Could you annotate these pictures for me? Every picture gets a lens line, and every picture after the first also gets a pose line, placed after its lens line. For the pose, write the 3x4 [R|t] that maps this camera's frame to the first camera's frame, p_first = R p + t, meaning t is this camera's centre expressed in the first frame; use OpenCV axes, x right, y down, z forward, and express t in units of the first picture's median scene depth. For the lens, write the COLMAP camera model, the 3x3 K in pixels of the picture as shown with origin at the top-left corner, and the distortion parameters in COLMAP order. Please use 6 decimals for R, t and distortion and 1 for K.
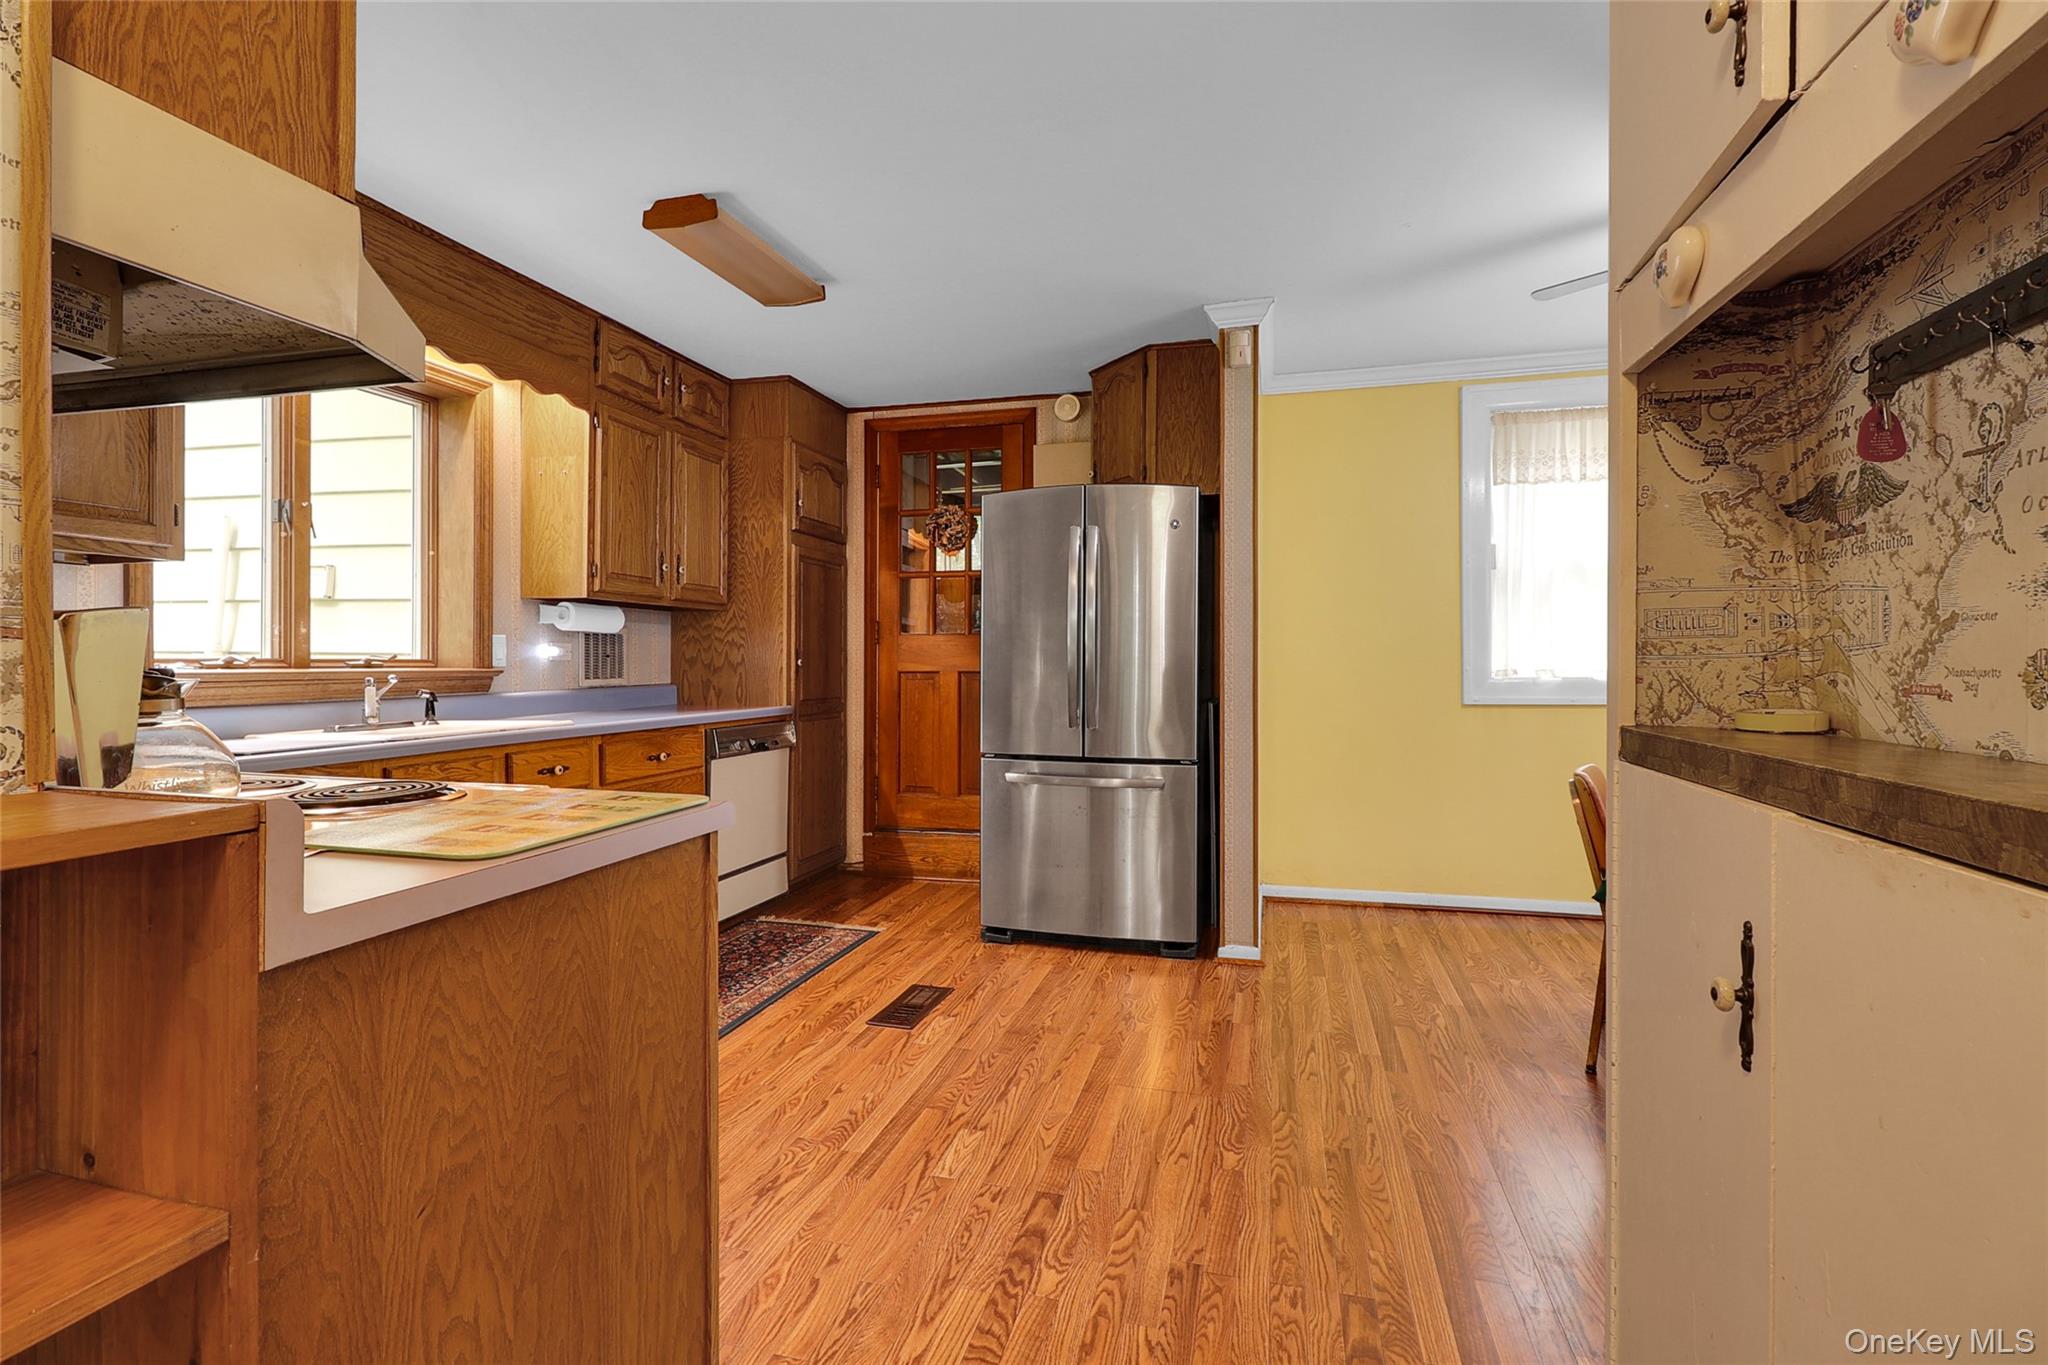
lens RADIAL K [[938.8, 0, 1022.8], [0, 938.8, 660.5], [0, 0, 1]] dist [0.005434, -0.001773]
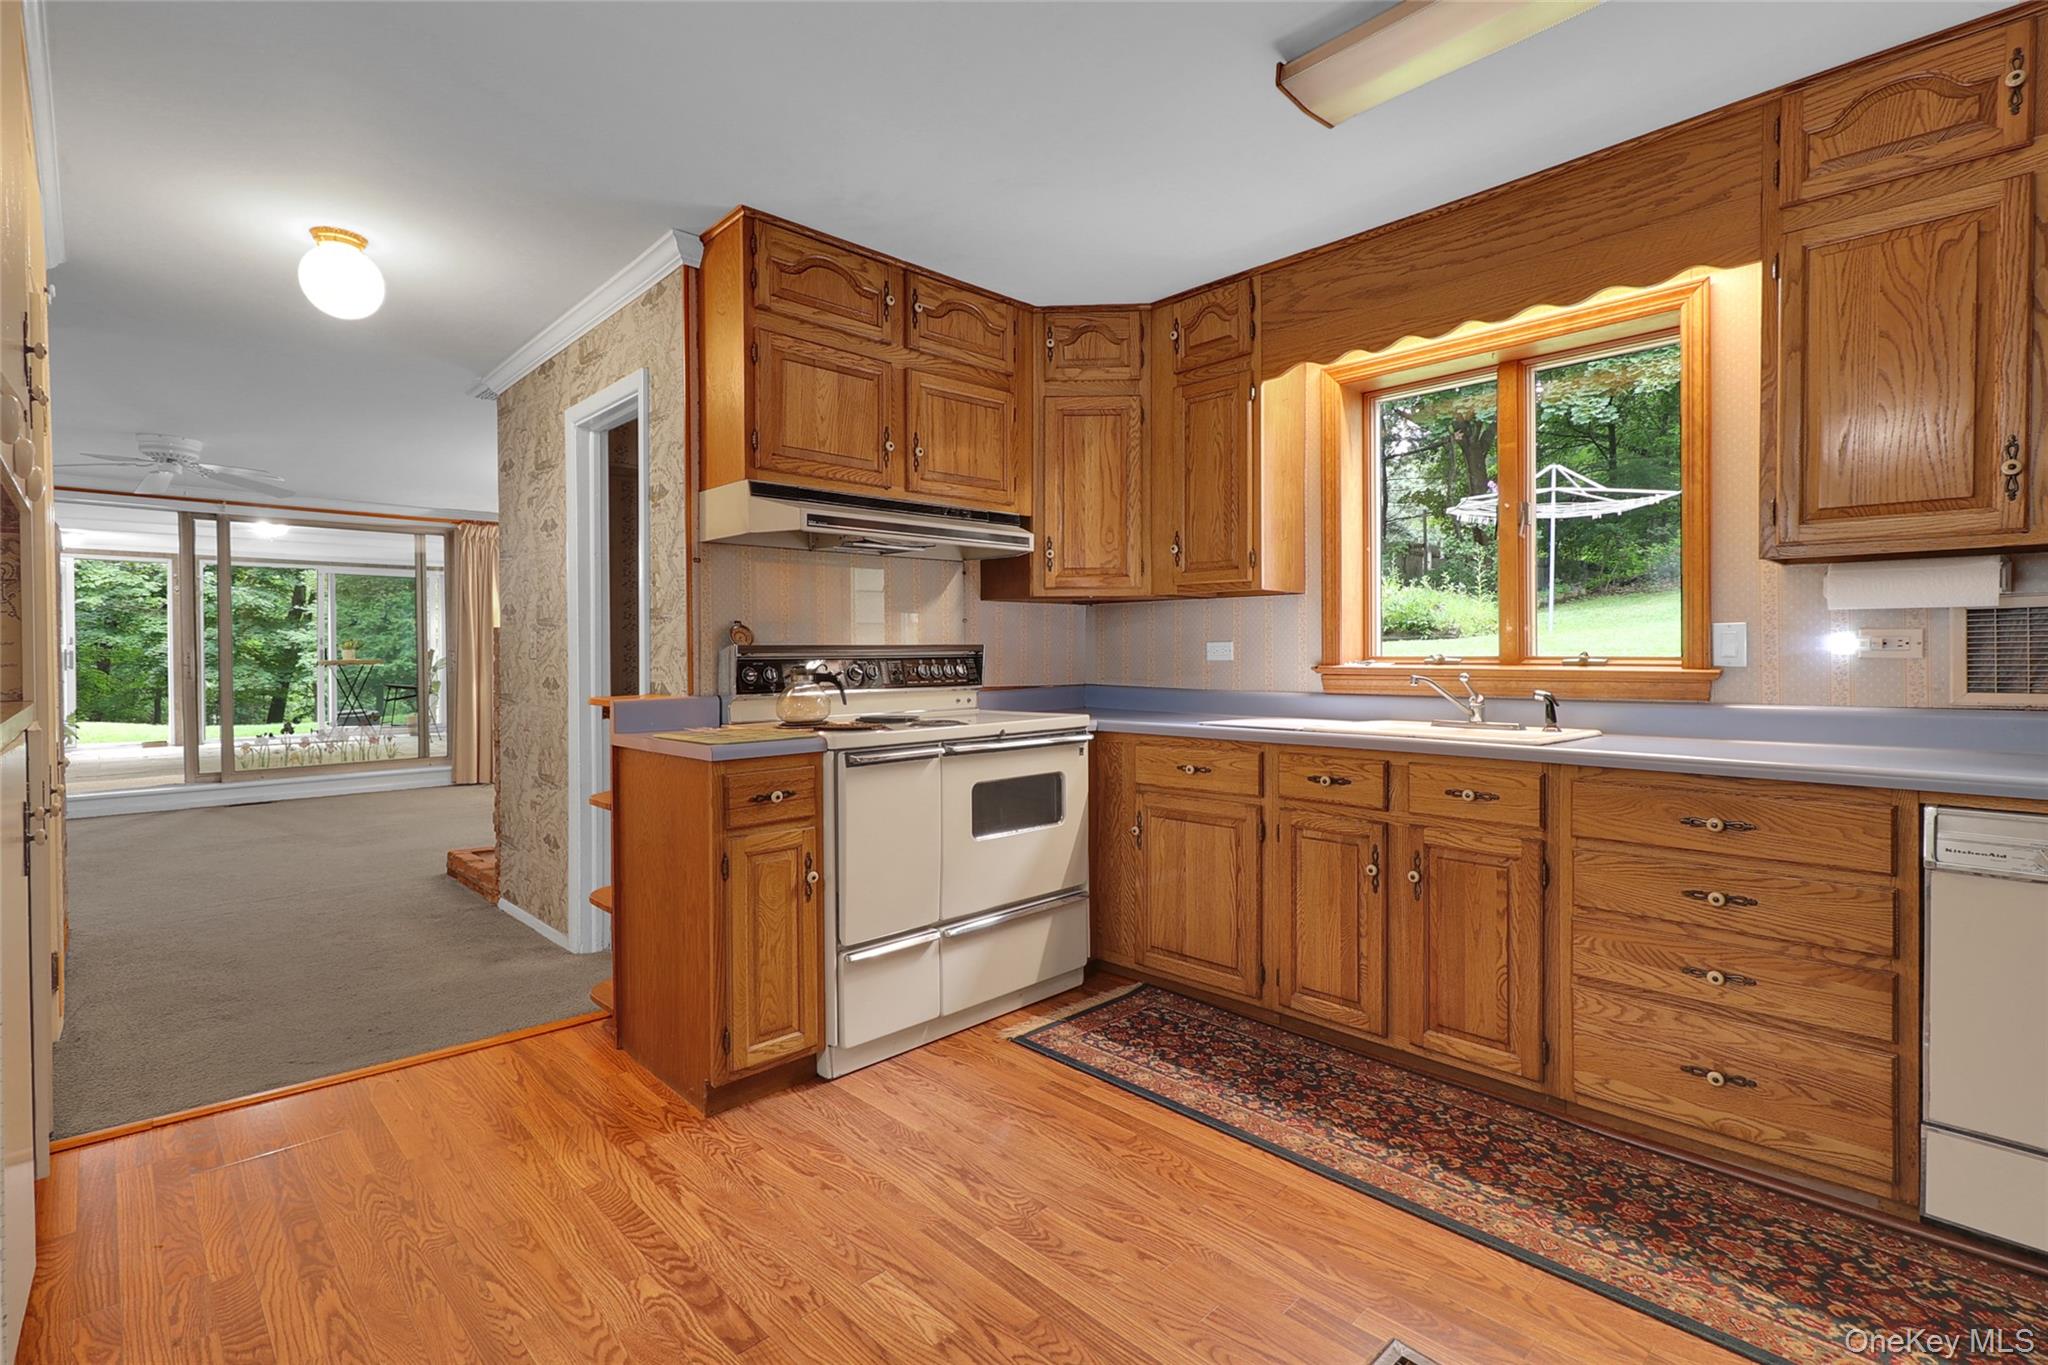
lens RADIAL K [[938.8, 0, 1022.8], [0, 938.8, 660.5], [0, 0, 1]] dist [0.005434, -0.001773]
pose [[-0.507900, 0.008910, -0.861370, 0.344072], [0.004457, 0.999960, 0.007716, -0.006444], [0.861404, 0.000080, -0.507920, 0.933818]]
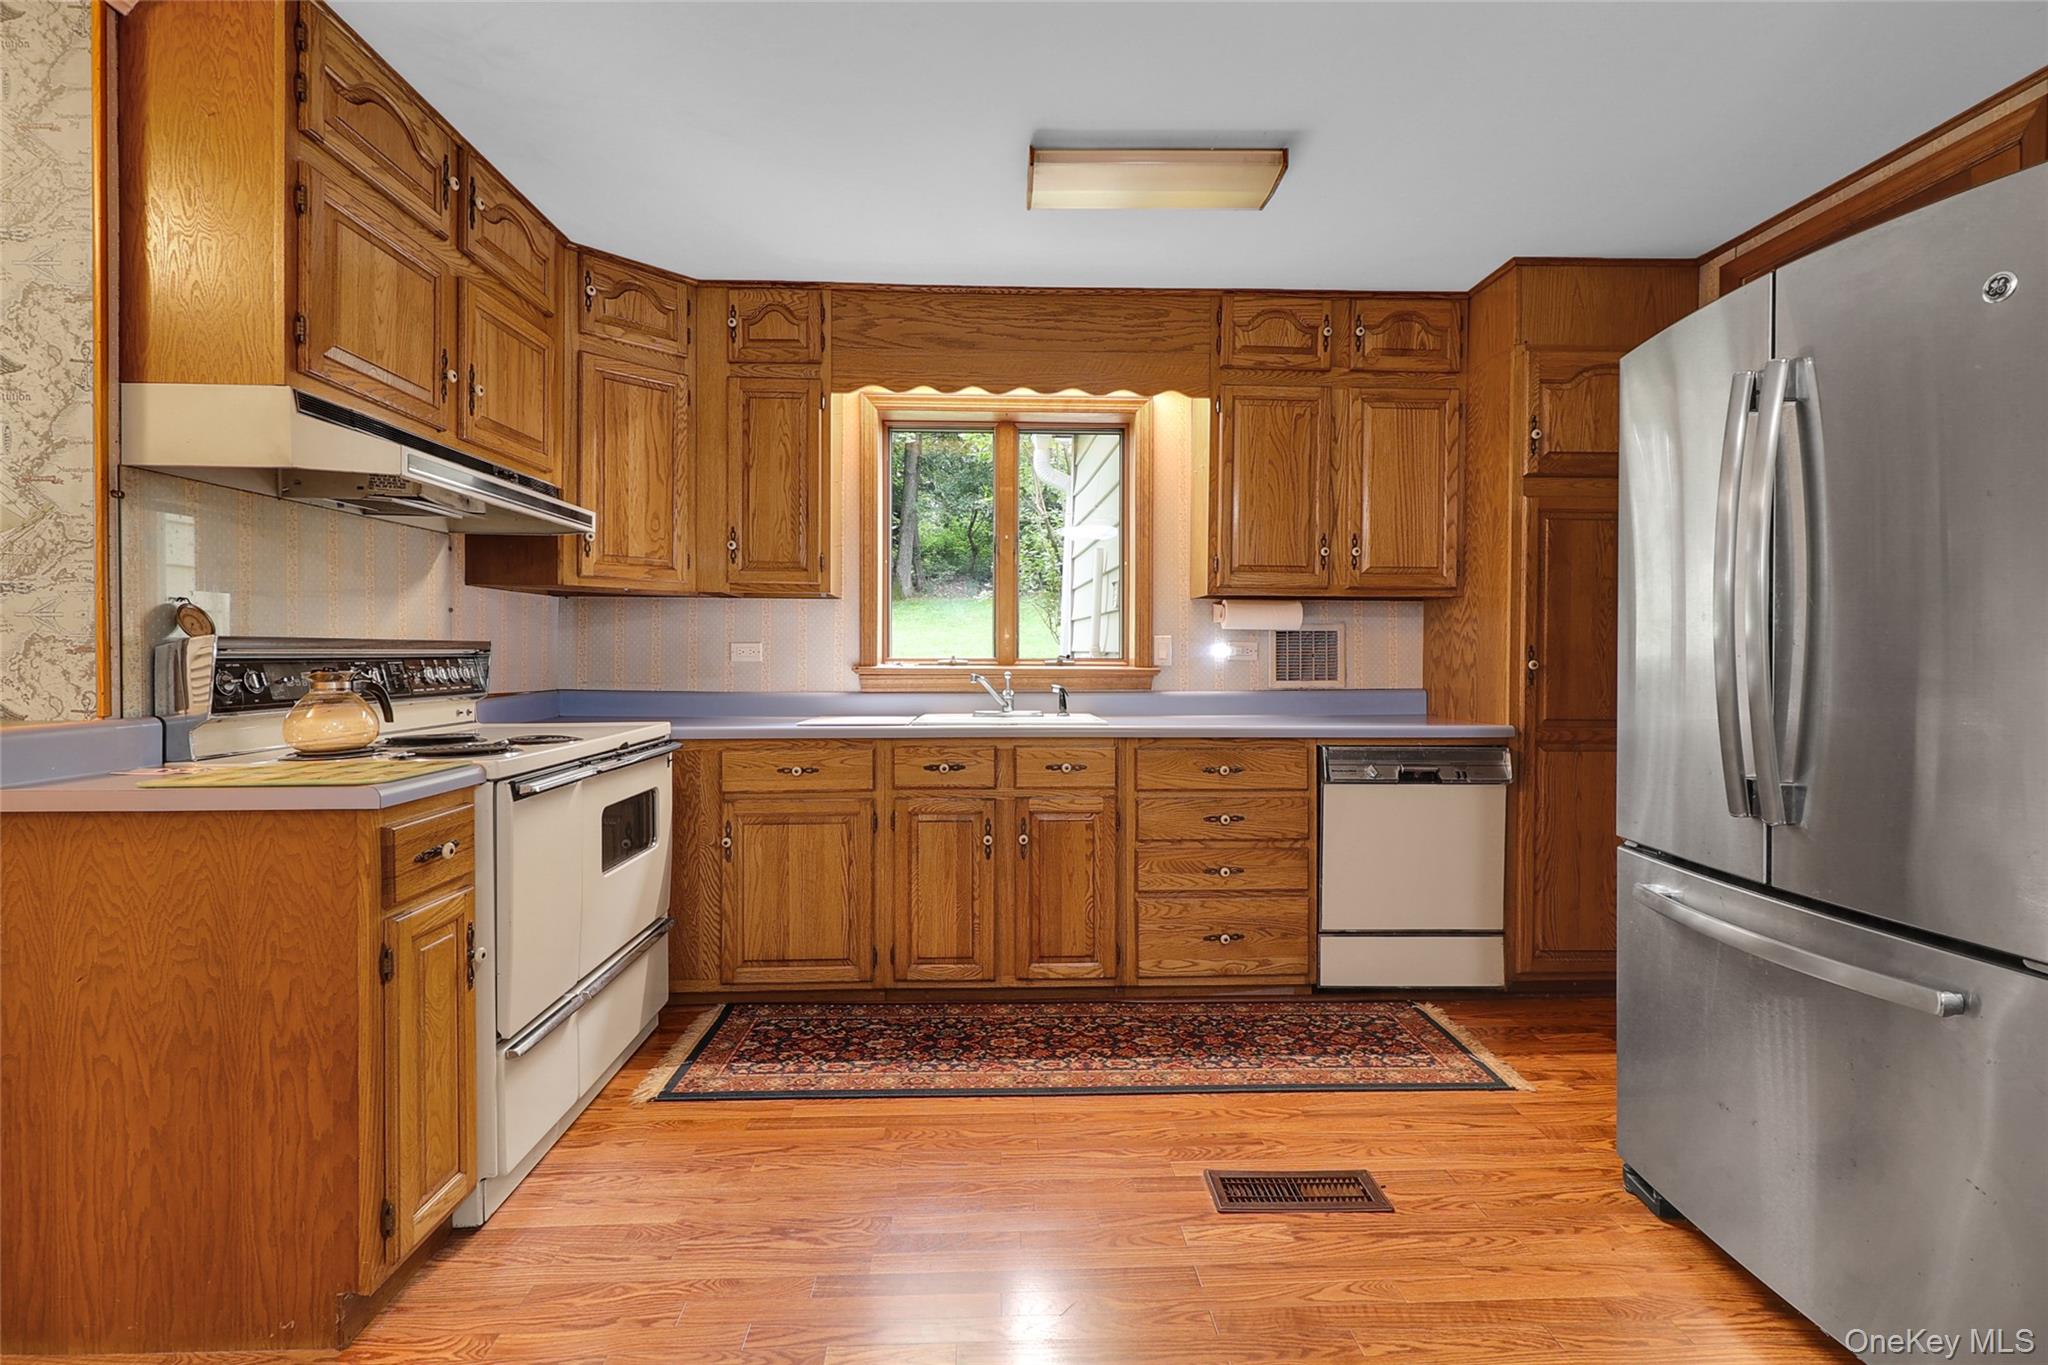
lens RADIAL K [[938.8, 0, 1022.8], [0, 938.8, 660.5], [0, 0, 1]] dist [0.005434, -0.001773]
pose [[0.300024, 0.005630, -0.953915, 0.403982], [-0.002561, 0.999984, 0.005096, -0.004695], [0.953928, 0.000914, 0.300033, 0.559601]]
